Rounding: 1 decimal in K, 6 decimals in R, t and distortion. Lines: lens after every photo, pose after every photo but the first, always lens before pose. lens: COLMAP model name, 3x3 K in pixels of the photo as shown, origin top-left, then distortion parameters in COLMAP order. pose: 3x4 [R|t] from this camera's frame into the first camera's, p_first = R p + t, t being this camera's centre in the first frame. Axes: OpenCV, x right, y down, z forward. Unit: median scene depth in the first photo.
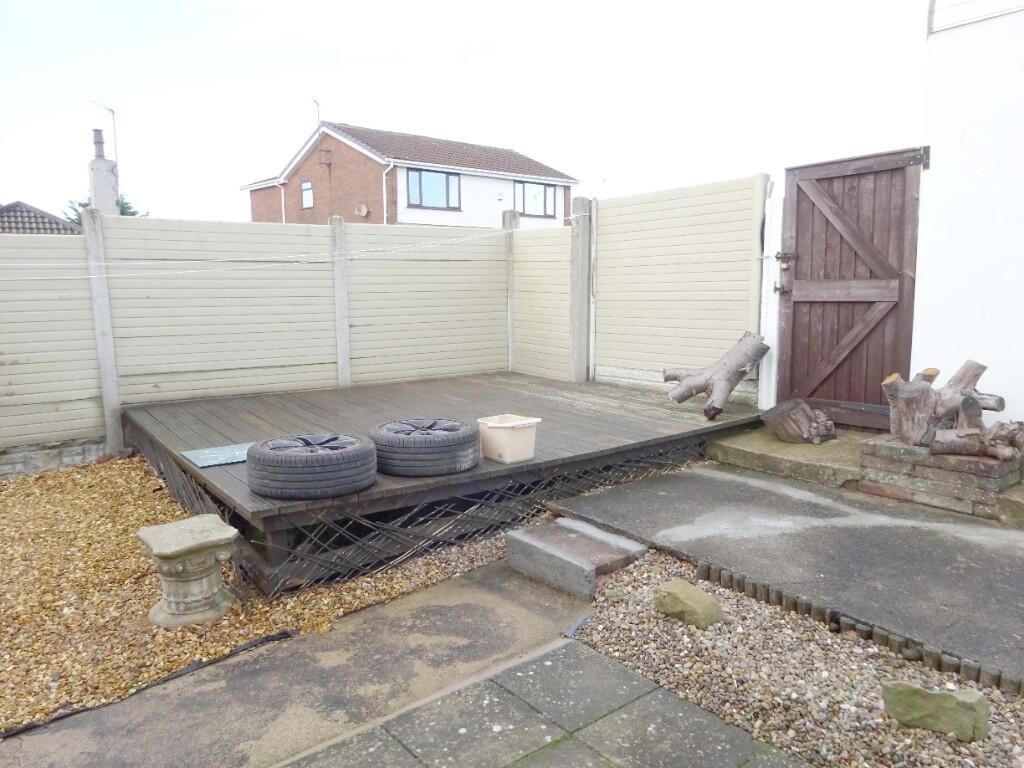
lens RADIAL K [[755.7, 0, 512.0], [0, 755.7, 384.0], [0, 0, 1]] dist [-0.002674, 0.004094]
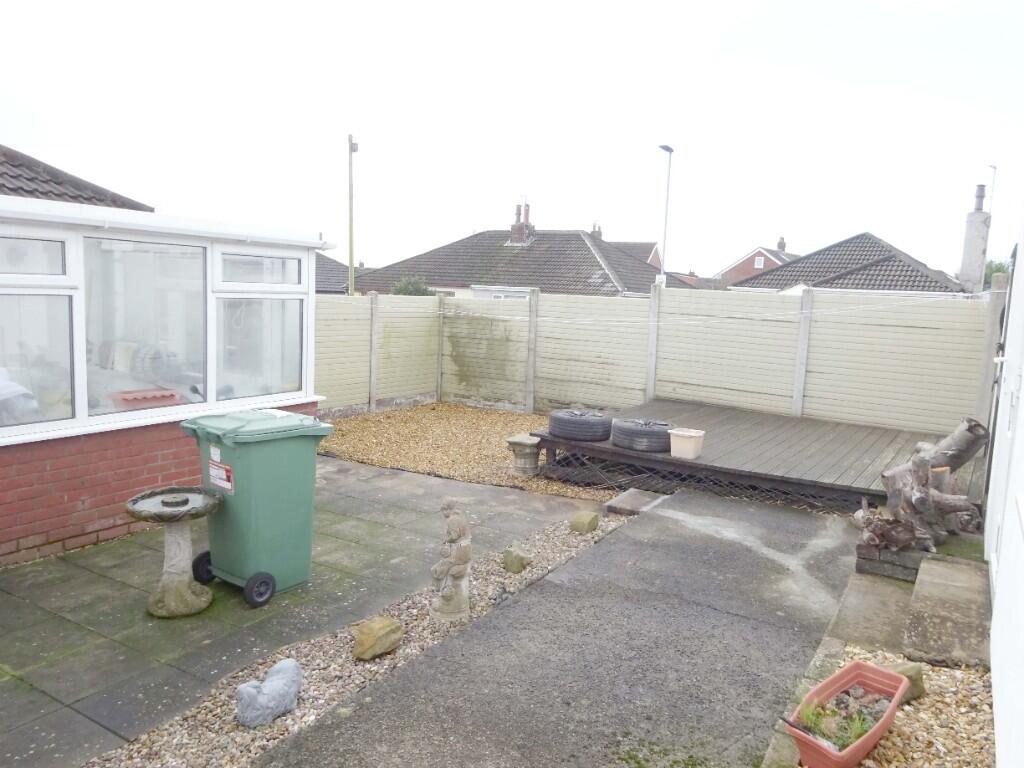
lens RADIAL K [[755.7, 0, 512.0], [0, 755.7, 384.0], [0, 0, 1]] dist [-0.002674, 0.004094]
pose [[0.353449, 0.141285, -0.924723, 1.308297], [-0.180579, 0.980240, 0.080746, -0.110466], [0.917859, 0.138446, 0.371979, 0.080224]]
